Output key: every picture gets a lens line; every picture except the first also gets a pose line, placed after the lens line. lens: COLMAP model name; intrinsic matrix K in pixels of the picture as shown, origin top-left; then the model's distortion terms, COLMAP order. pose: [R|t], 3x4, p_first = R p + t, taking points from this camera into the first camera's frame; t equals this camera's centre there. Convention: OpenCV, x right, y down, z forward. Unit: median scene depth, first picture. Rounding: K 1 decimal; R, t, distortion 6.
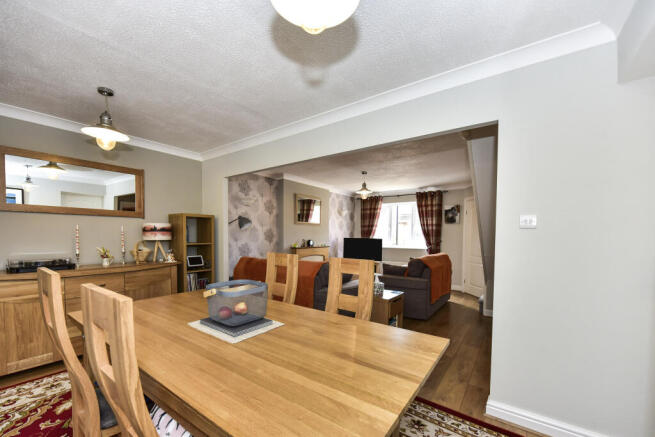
lens RADIAL K [[270.1, 0, 326.6], [0, 270.1, 244.6], [0, 0, 1]] dist [0.012835, 0.000013]
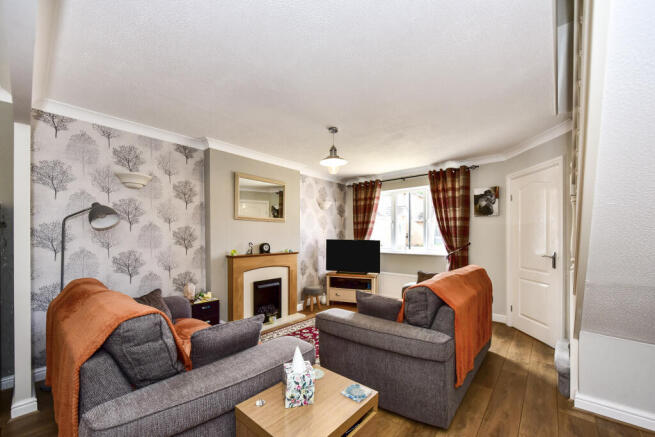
lens RADIAL K [[264.1, 0, 327.4], [0, 264.1, 235.3], [0, 0, 1]] dist [0.011615, 0.000015]
pose [[0.996901, -0.010133, -0.078007, 0.131953], [0.007254, 0.999285, -0.037112, -0.011218], [0.078327, 0.036431, 0.996262, 0.337289]]
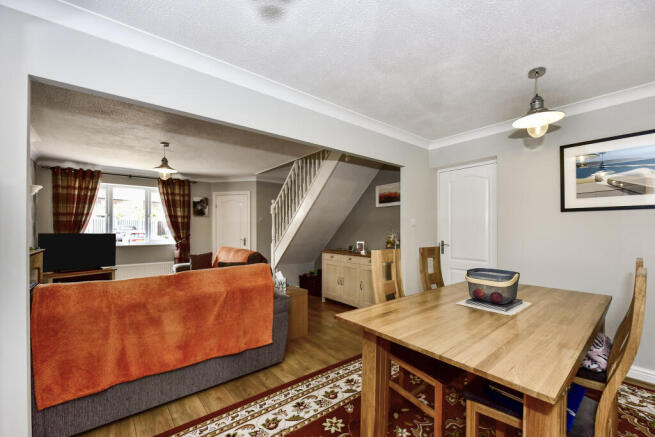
lens RADIAL K [[270.9, 0, 324.5], [0, 270.9, 228.9], [0, 0, 1]] dist [0.000074, 0.000066]
pose [[0.254238, -0.011330, 0.967075, -0.357469], [0.034014, 0.999418, 0.002767, -0.019045], [-0.966543, 0.032190, 0.254476, 0.314517]]
